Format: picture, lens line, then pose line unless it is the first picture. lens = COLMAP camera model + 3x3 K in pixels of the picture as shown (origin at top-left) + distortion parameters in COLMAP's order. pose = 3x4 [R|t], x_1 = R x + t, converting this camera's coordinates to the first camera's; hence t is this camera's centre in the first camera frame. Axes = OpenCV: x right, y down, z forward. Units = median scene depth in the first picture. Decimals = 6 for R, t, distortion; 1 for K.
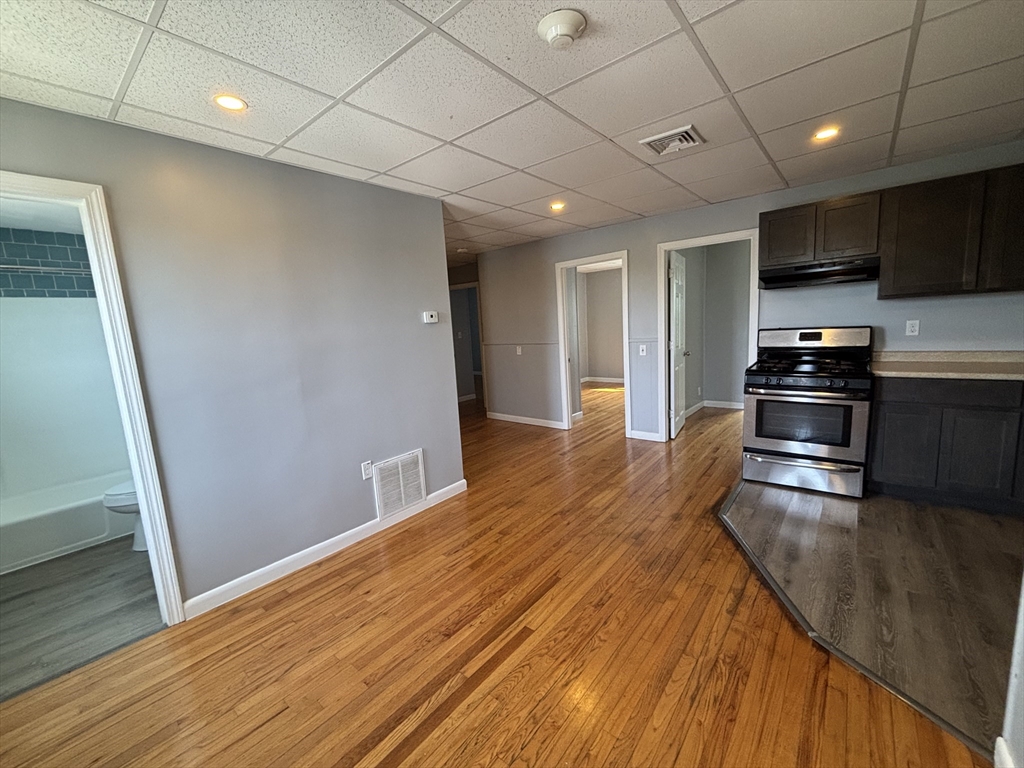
lens RADIAL K [[412.2, 0, 522.8], [0, 412.2, 384.0], [0, 0, 1]] dist [0.009762, 0.000364]
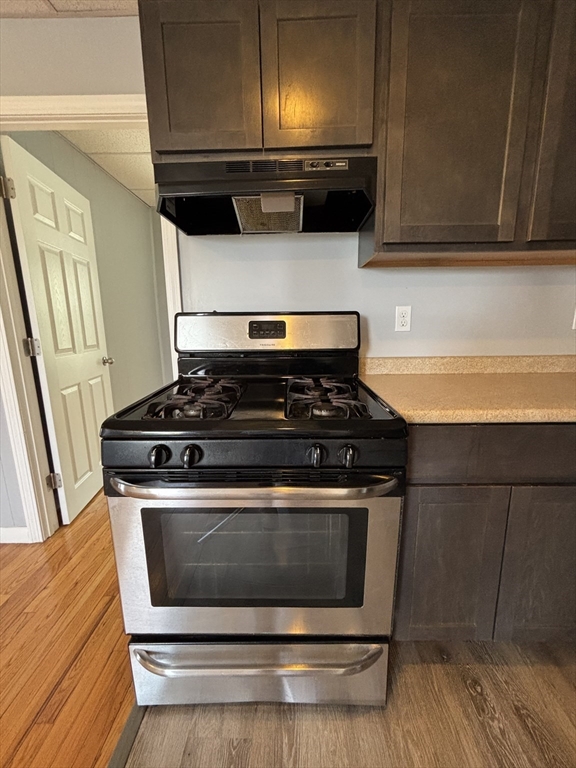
lens RADIAL K [[309.1, 0, 291.3], [0, 309.1, 381.6], [0, 0, 1]] dist [0.009762, 0.000364]
pose [[0.787531, -0.065152, 0.612821, 0.511224], [0.057727, 0.997823, 0.031898, -0.065457], [-0.613565, 0.010255, 0.789578, 0.725438]]
